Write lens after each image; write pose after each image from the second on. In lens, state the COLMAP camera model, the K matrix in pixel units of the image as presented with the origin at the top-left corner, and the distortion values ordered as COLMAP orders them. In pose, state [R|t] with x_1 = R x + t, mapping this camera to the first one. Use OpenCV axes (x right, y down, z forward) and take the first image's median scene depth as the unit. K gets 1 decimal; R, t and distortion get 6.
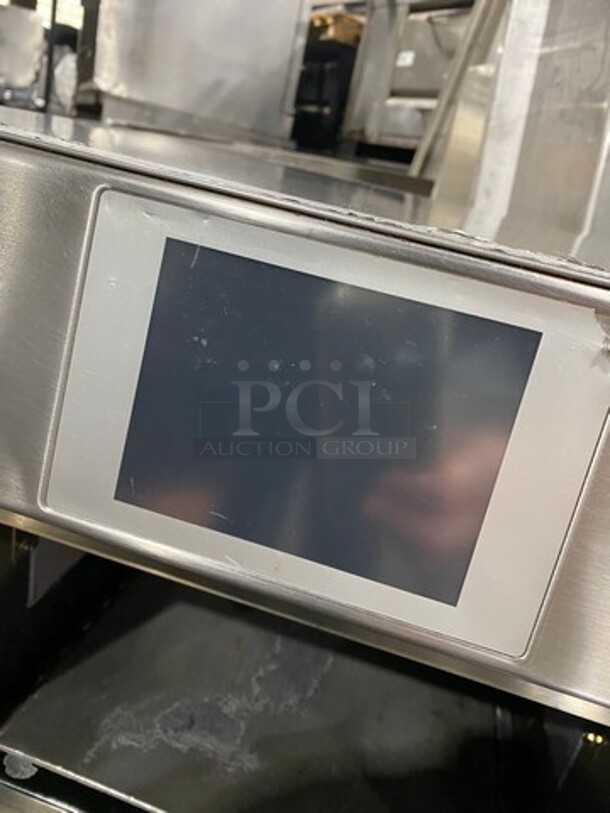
lens RADIAL K [[623.6, 0, 305.0], [0, 623.6, 406.5], [0, 0, 1]] dist [-0.004277, -0.000374]
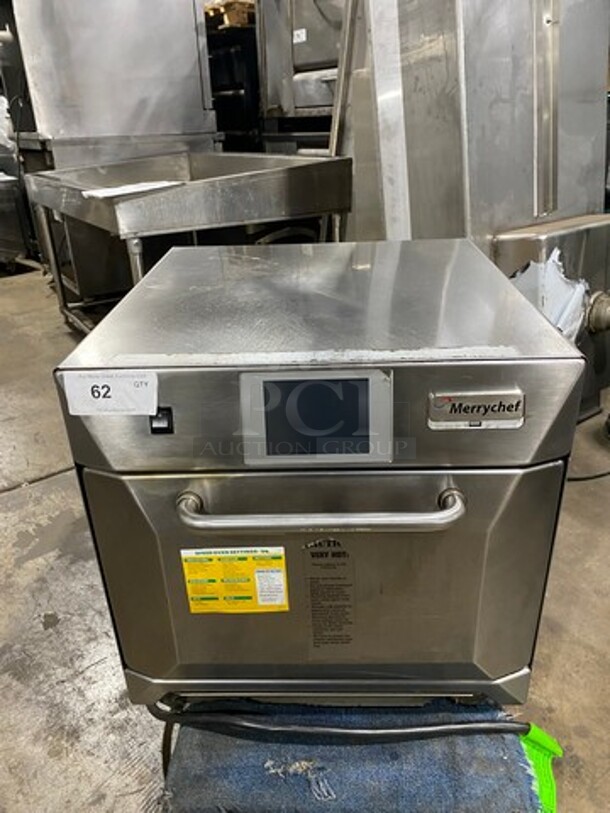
lens RADIAL K [[623.6, 0, 305.0], [0, 623.6, 406.5], [0, 0, 1]] dist [-0.004277, -0.000374]
pose [[0.962992, -0.269376, -0.009151, 0.002622], [0.268825, 0.957460, 0.104898, -0.038953], [-0.019496, -0.103476, 0.994441, -0.171454]]
